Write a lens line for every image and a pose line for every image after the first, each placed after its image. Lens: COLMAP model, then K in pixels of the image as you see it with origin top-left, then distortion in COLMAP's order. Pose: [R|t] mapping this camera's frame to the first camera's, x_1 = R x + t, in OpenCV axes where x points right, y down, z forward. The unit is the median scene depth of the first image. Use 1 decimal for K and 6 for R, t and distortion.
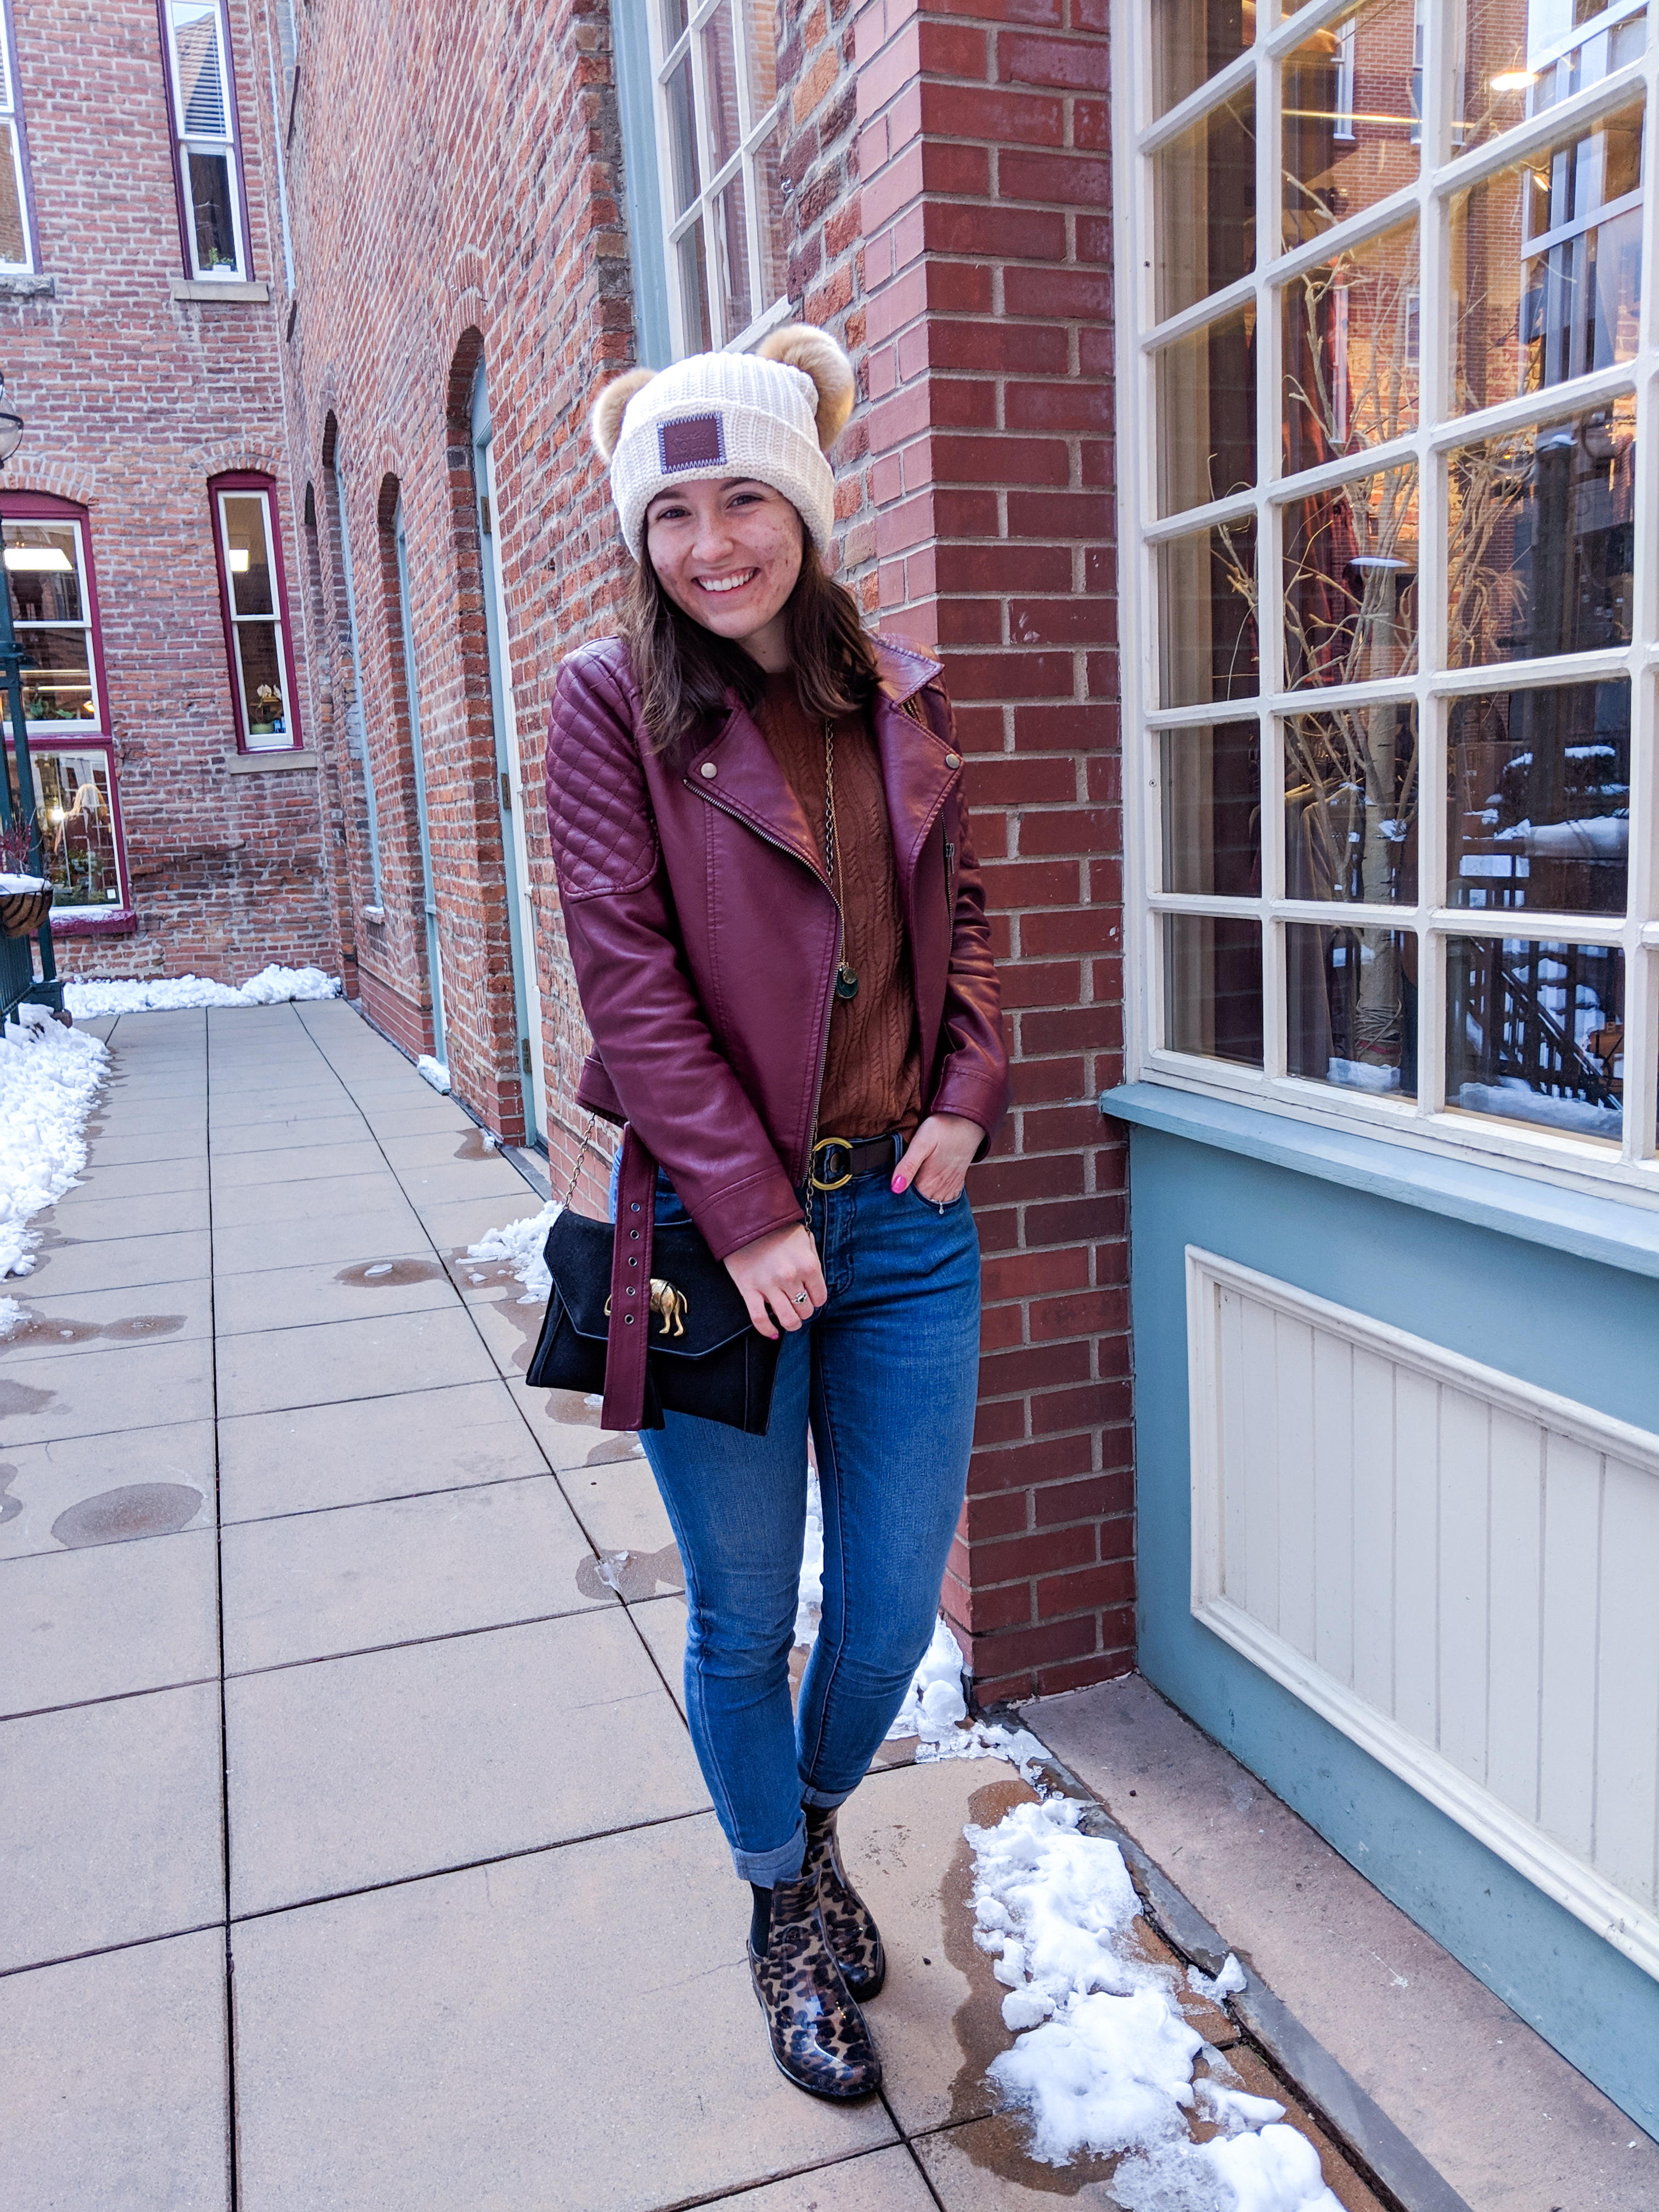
lens RADIAL K [[1793.2, 0, 931.5], [0, 1793.2, 1260.9], [0, 0, 1]] dist [-0.012711, 0.020701]
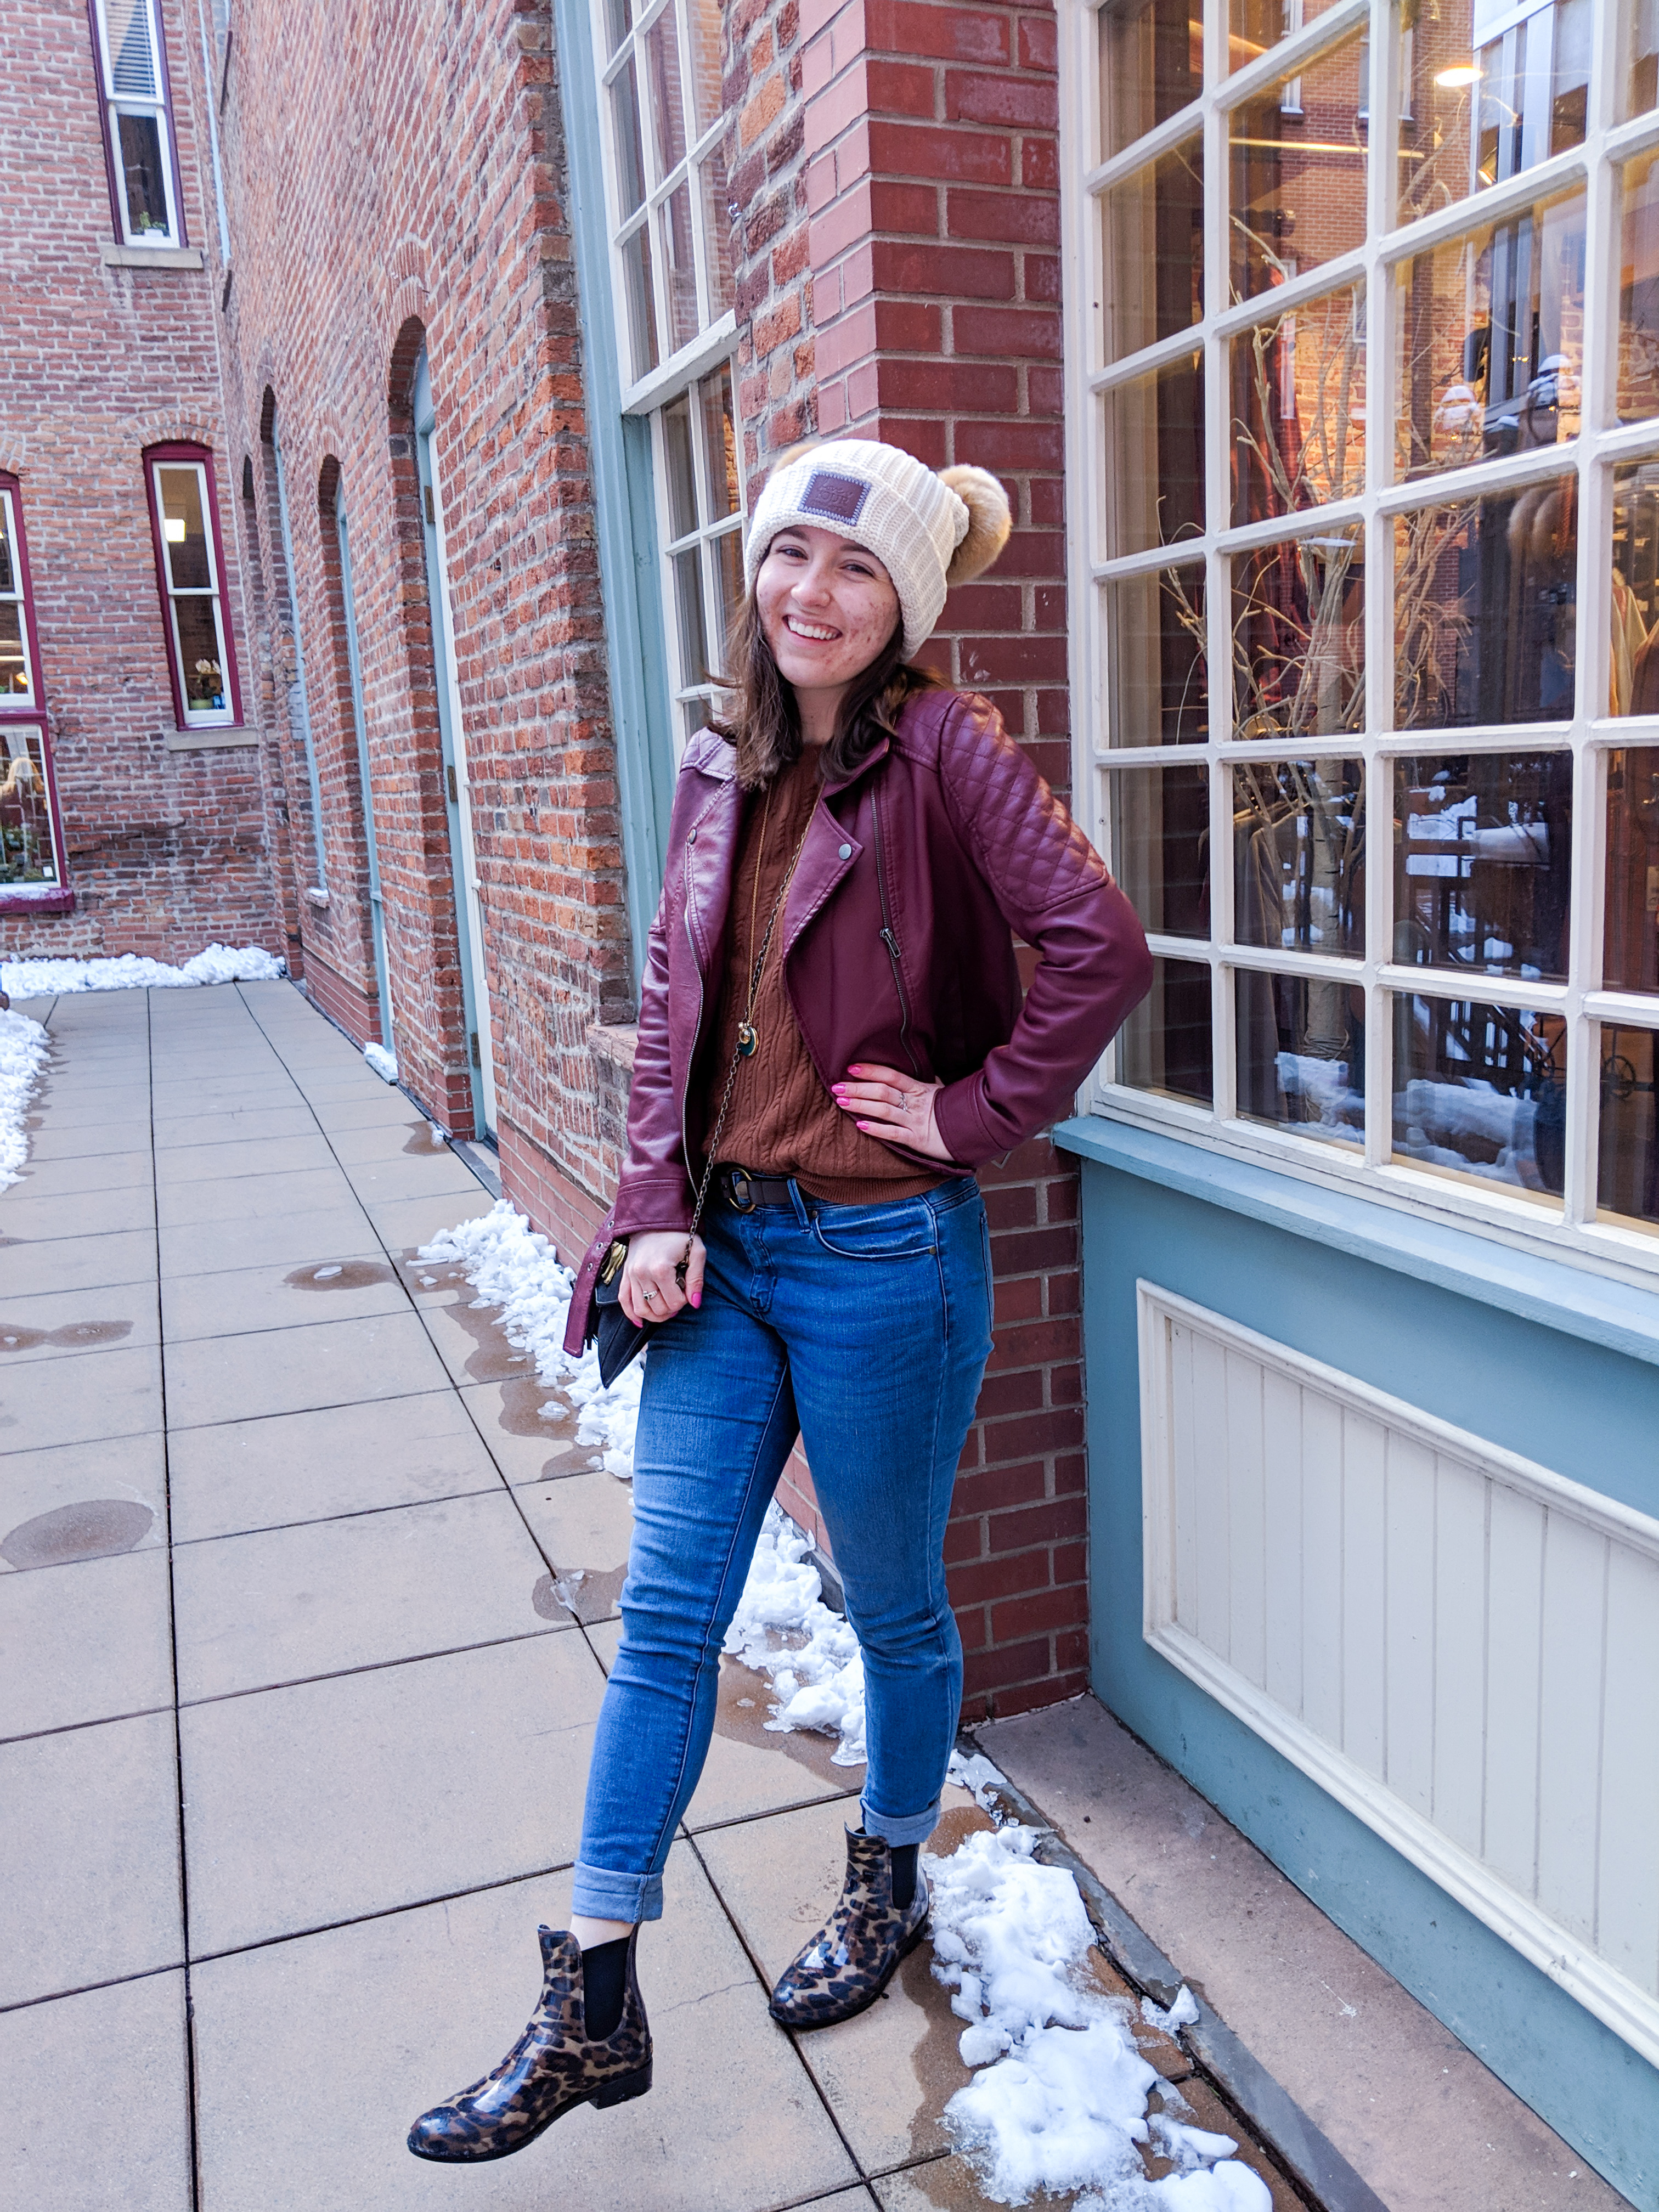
lens RADIAL K [[1793.2, 0, 935.0], [0, 1793.2, 1200.9], [0, 0, 1]] dist [-0.012711, 0.020701]
pose [[0.999495, -0.005515, 0.031279, -0.003473], [0.004984, 0.999843, 0.017027, -0.069259], [-0.031368, -0.016862, 0.999366, -0.006371]]
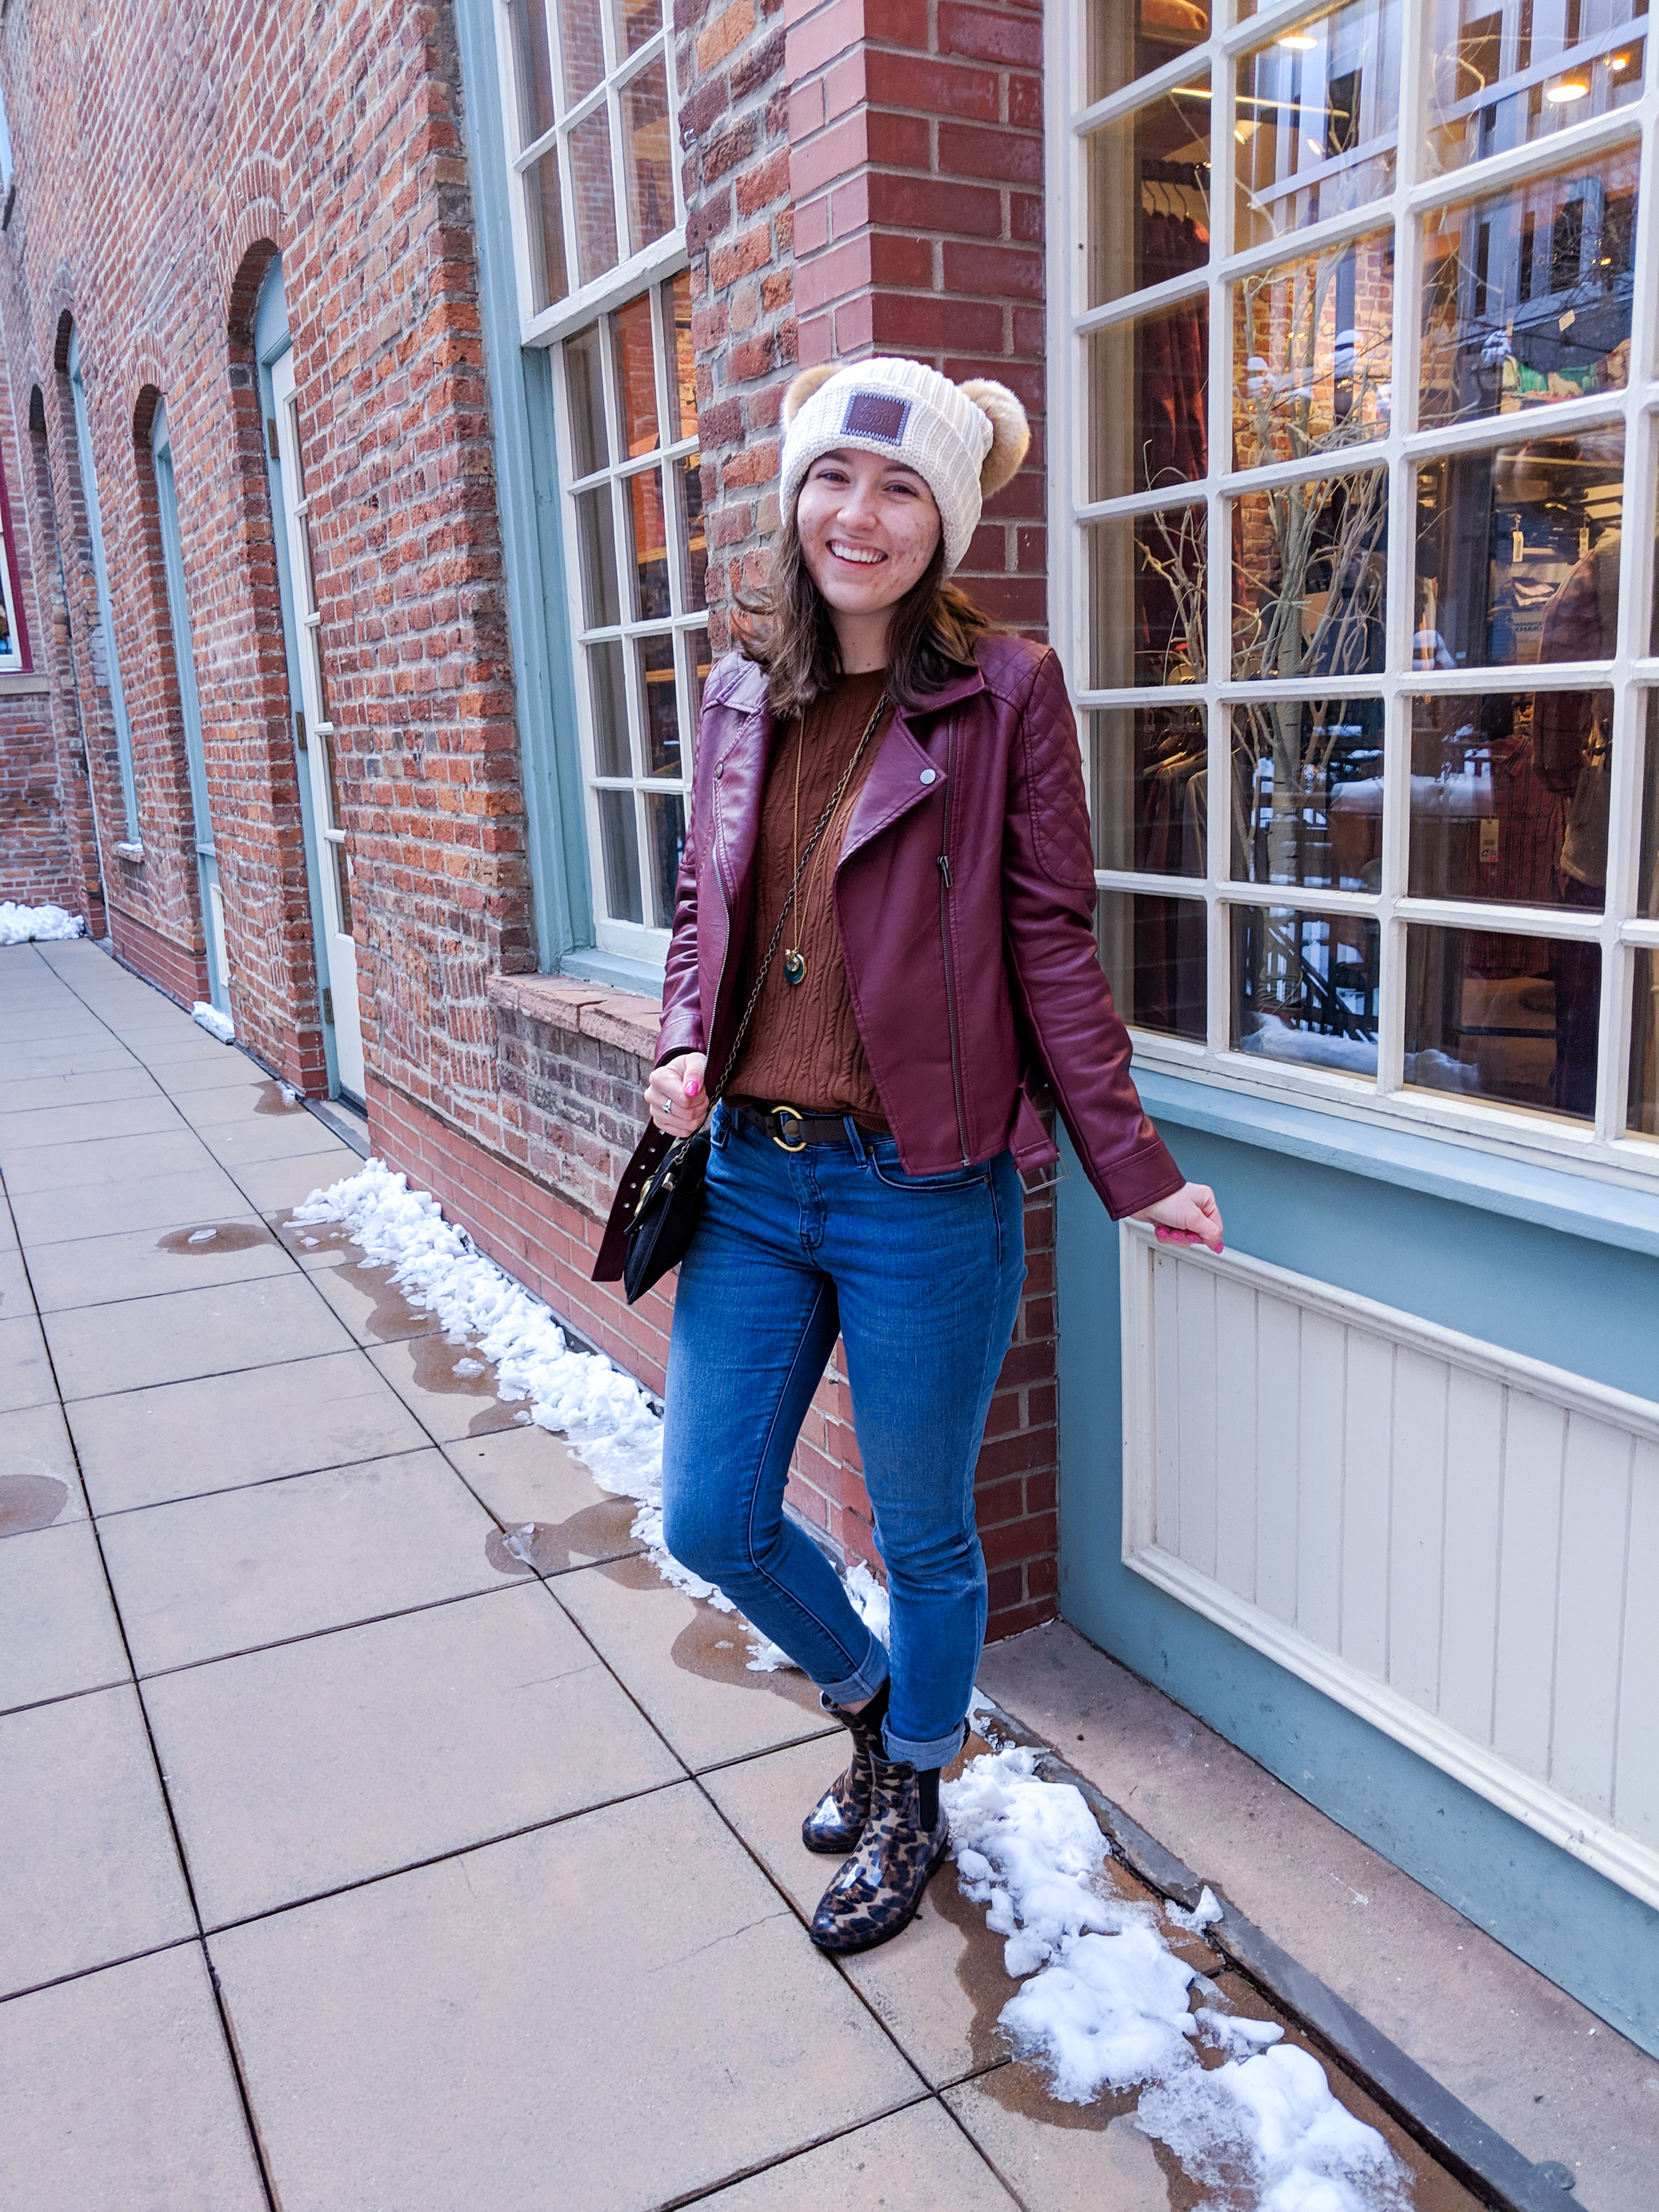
lens RADIAL K [[1793.2, 0, 760.1], [0, 1793.2, 1221.3], [0, 0, 1]] dist [-0.012711, 0.020701]
pose [[0.988793, -0.028064, 0.146632, -0.211670], [0.022303, 0.998919, 0.040786, -0.048939], [-0.147618, -0.037059, 0.988350, 0.005887]]
